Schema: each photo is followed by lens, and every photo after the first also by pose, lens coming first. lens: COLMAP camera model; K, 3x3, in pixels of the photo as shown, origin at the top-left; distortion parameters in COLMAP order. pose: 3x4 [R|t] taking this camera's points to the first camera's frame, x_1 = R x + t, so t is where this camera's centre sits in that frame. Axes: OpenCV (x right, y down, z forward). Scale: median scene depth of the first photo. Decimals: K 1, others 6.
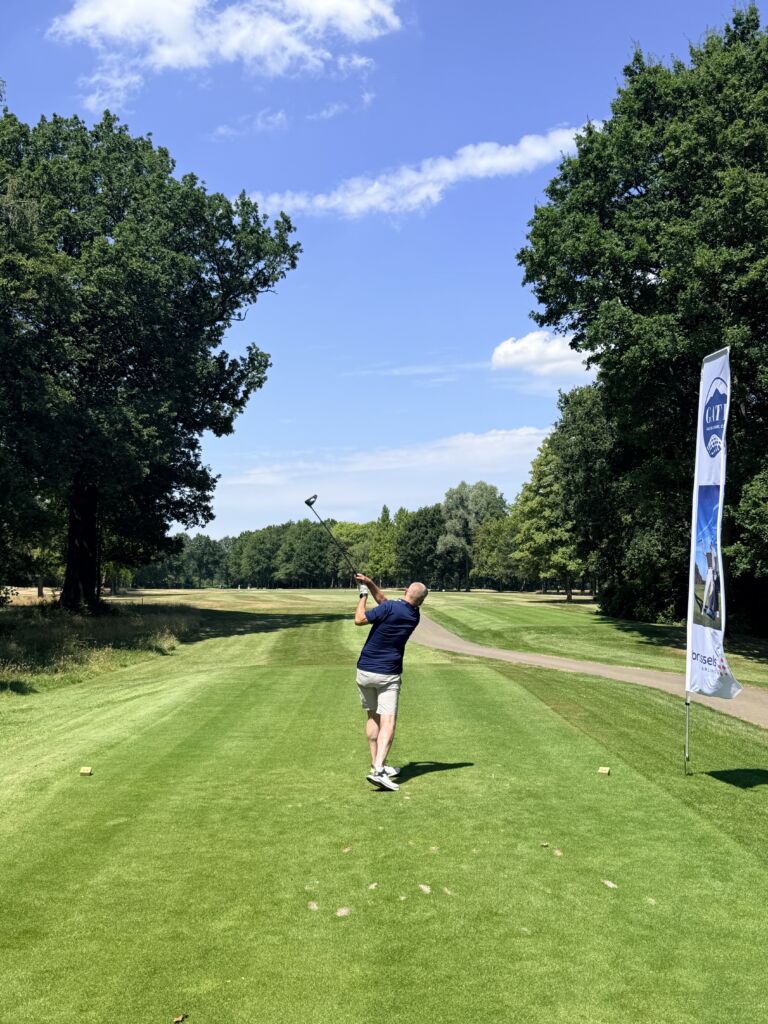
lens RADIAL K [[1032.6, 0, 384.0], [0, 1032.6, 512.0], [0, 0, 1]] dist [0.298542, -0.717864]
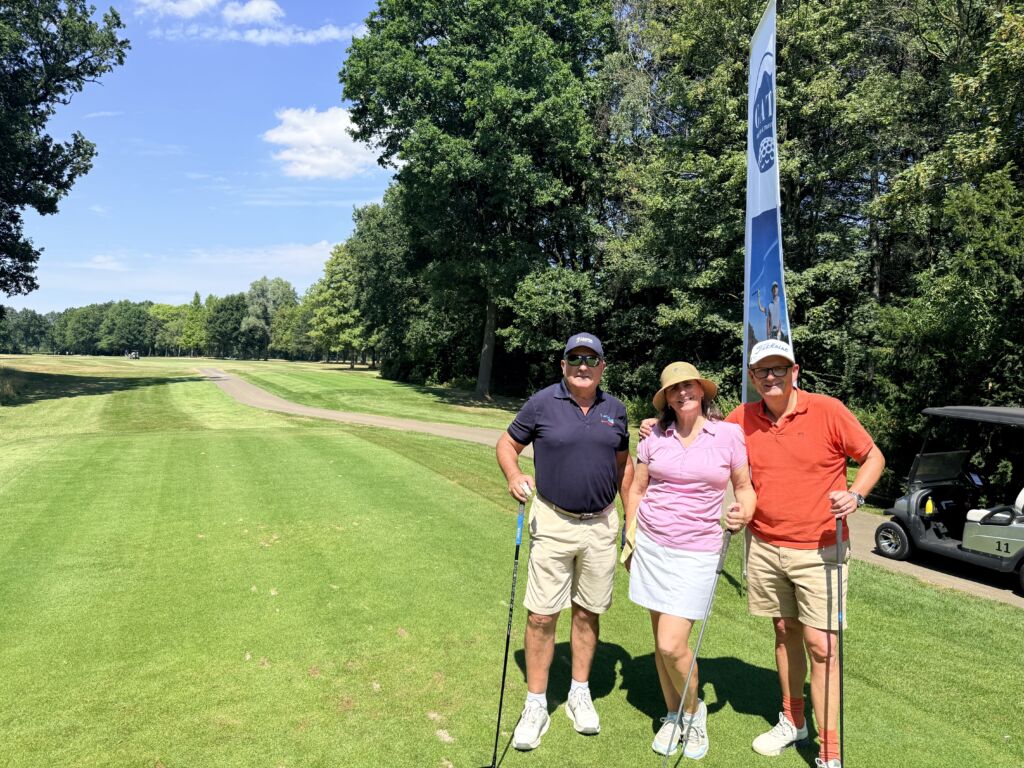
lens RADIAL K [[719.7, 0, 510.4], [0, 719.7, 386.9], [0, 0, 1]] dist [0.072214, -0.111762]
pose [[0.916454, 0.002550, 0.400132, -0.013547], [-0.046648, 0.993842, 0.100508, 0.007463], [-0.397412, -0.110777, 0.910930, 0.092469]]
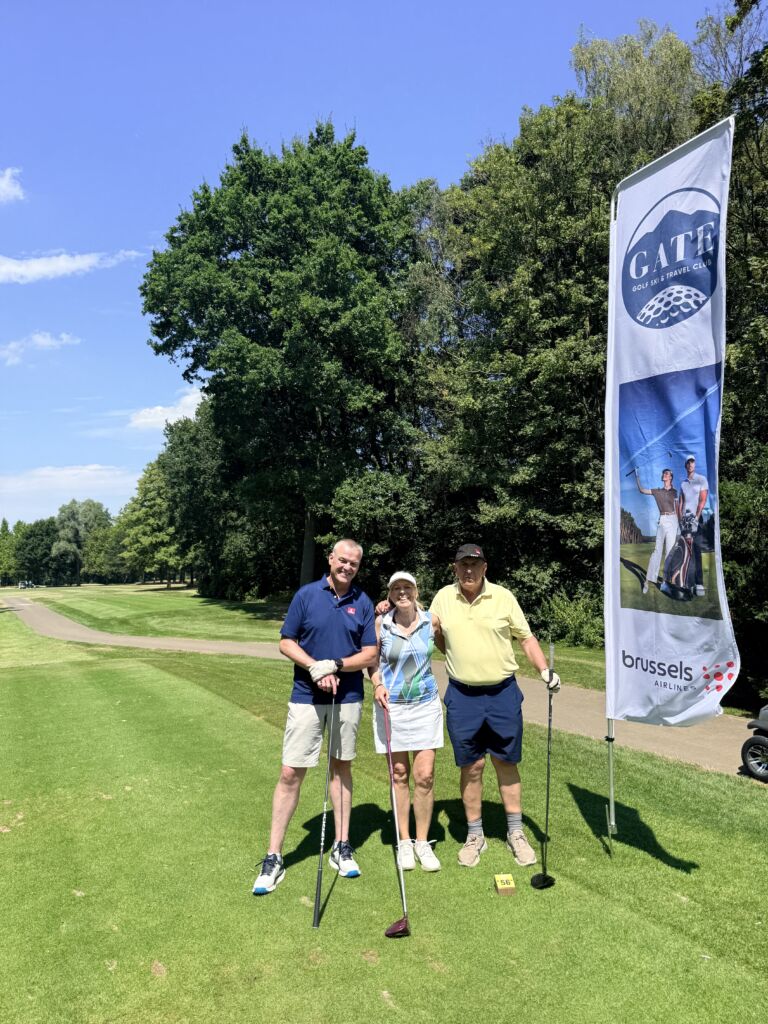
lens RADIAL K [[713.3, 0, 406.1], [0, 713.3, 517.7], [0, 0, 1]] dist [0.145805, -0.323445]
pose [[0.873163, -0.004372, 0.487409, -0.003775], [0.008626, 0.999942, -0.006484, 0.008303], [-0.487352, 0.009866, 0.873150, 0.106935]]
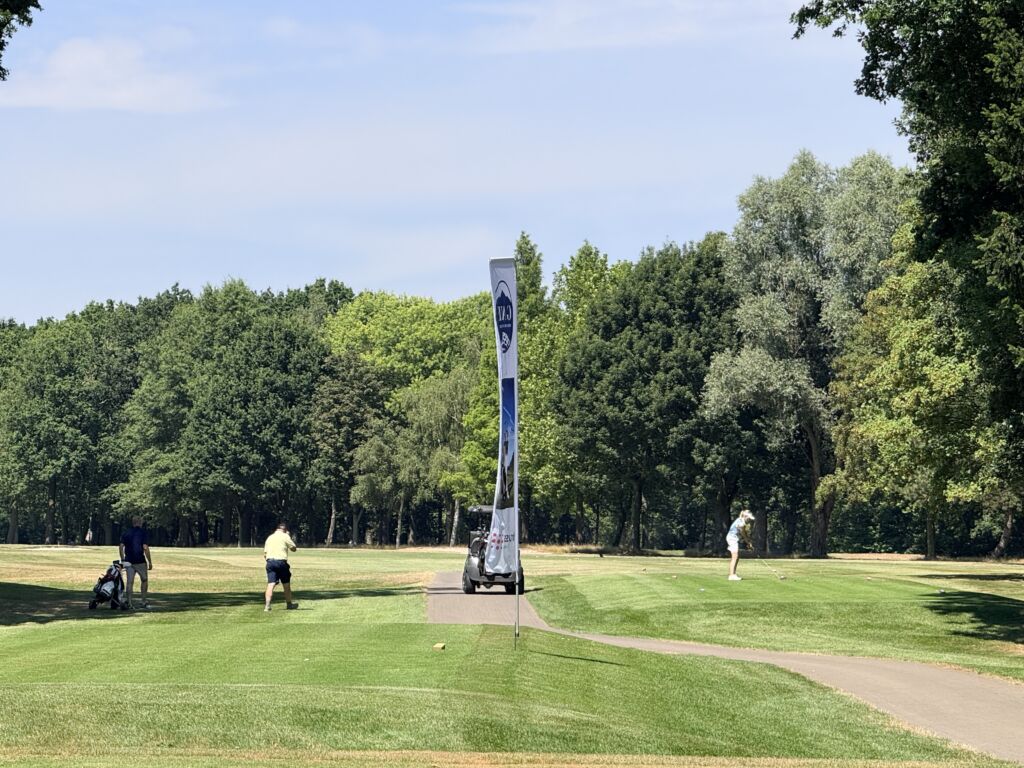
lens RADIAL K [[4328.1, 0, 512.0], [0, 4328.1, 384.0], [0, 0, 1]] dist [0.082518, -2.421123]
pose [[0.999894, 0.006280, -0.013151, 0.050922], [-0.005833, 0.999413, 0.033767, -0.025014], [0.013355, -0.033686, 0.999343, -0.500983]]
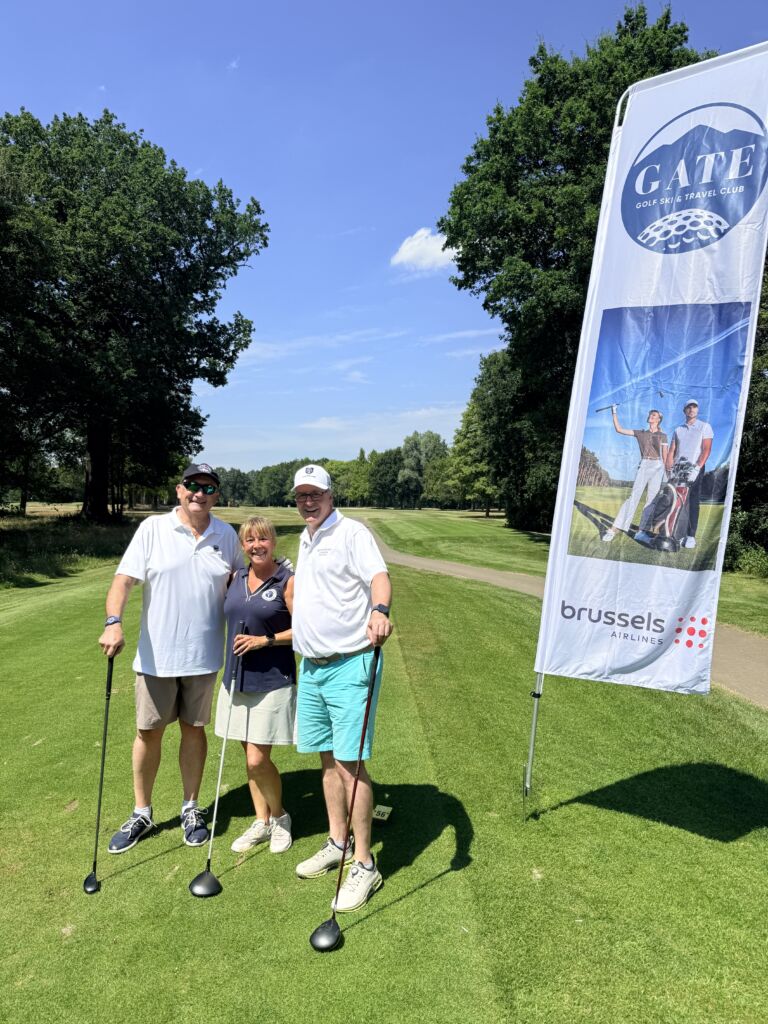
lens RADIAL K [[719.1, 0, 381.1], [0, 719.1, 520.6], [0, 0, 1]] dist [0.115203, -0.179274]
pose [[0.999771, 0.005624, 0.020648, 0.029563], [-0.007494, 0.995763, 0.091646, 0.007955], [-0.020046, -0.091780, 0.995578, 0.095621]]
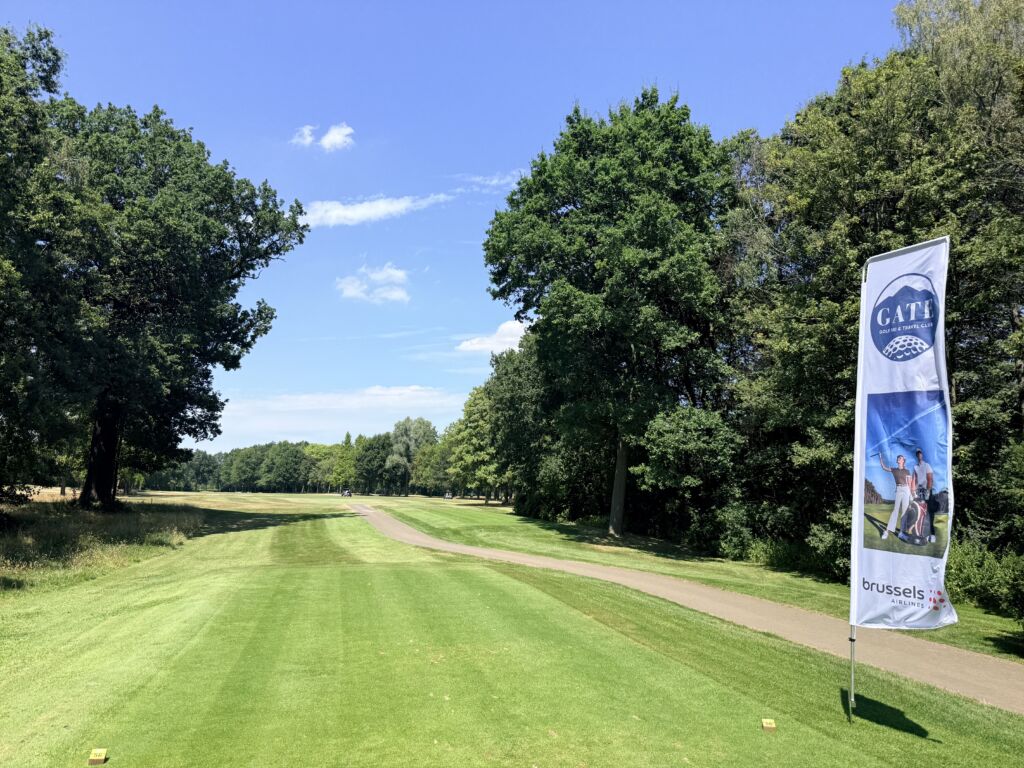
lens RADIAL K [[719.1, 0, 509.5], [0, 719.1, 385.7], [0, 0, 1]] dist [0.115203, -0.179274]
pose [[0.973822, 0.052901, 0.221071, -0.021528], [-0.035954, 0.996147, -0.079995, 0.004452], [-0.224451, 0.069952, 0.971971, 0.071157]]
